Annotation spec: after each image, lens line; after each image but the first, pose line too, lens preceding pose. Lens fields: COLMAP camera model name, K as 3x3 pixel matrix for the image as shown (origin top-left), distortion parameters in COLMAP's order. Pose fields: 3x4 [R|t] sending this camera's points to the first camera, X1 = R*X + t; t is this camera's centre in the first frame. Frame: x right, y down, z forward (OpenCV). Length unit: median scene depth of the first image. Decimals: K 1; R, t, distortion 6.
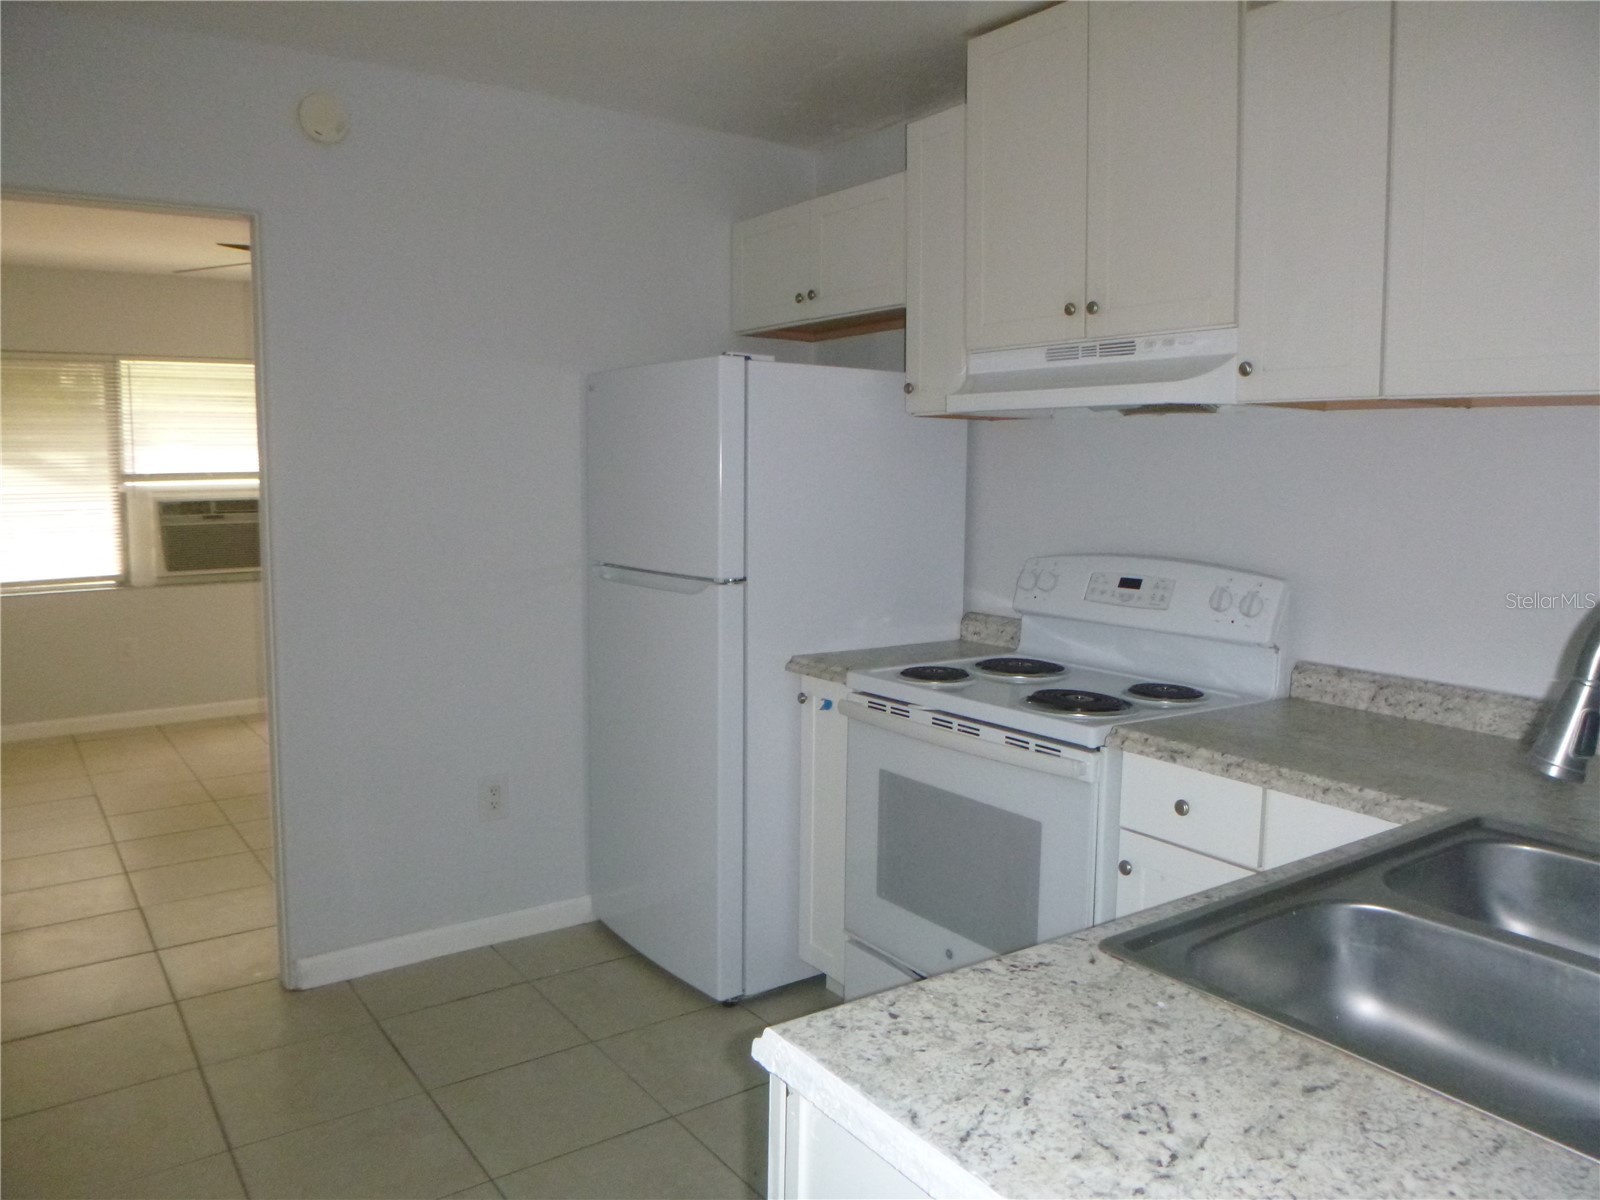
lens RADIAL K [[1197.2, 0, 800.0], [0, 1197.2, 600.0], [0, 0, 1]] dist [-0.001669, -0.000262]
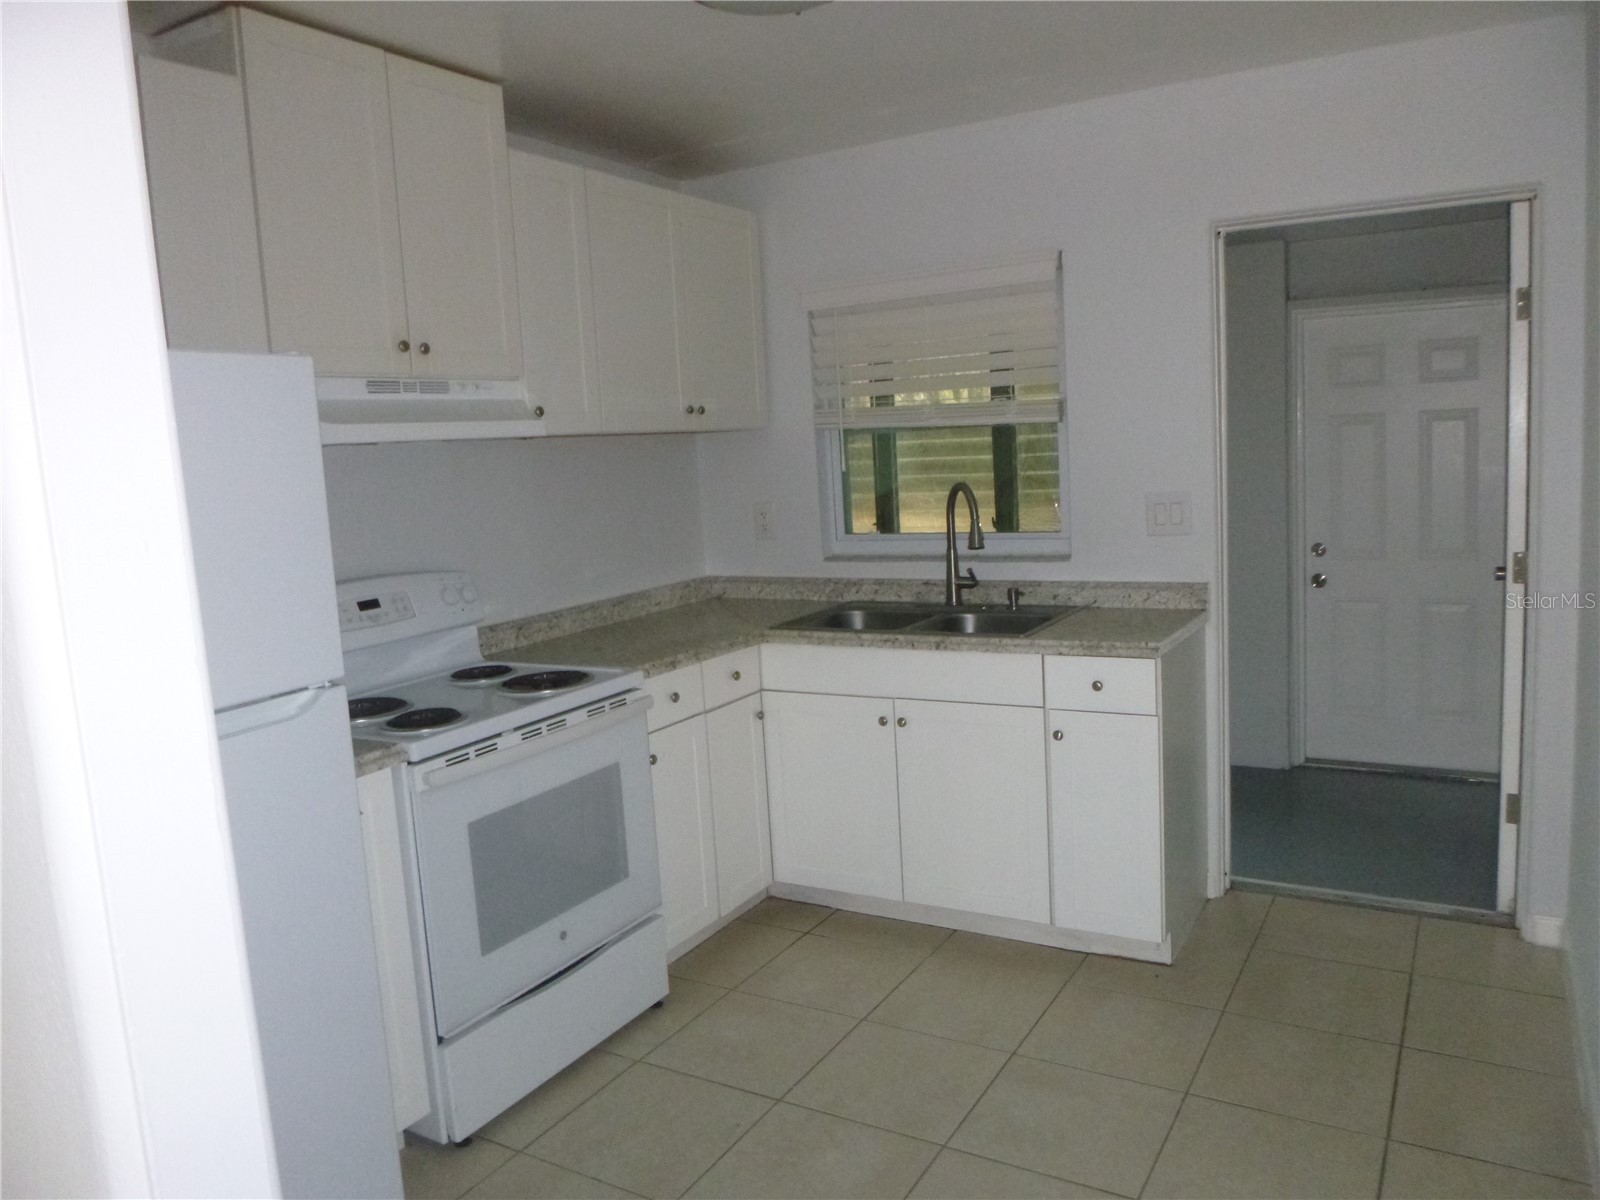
lens RADIAL K [[1197.2, 0, 800.0], [0, 1197.2, 600.0], [0, 0, 1]] dist [-0.001669, -0.000262]
pose [[-0.426518, -0.111857, 0.897536, -0.921822], [0.149044, 0.970066, 0.191724, -0.180827], [-0.892114, 0.215546, -0.397079, 1.187023]]
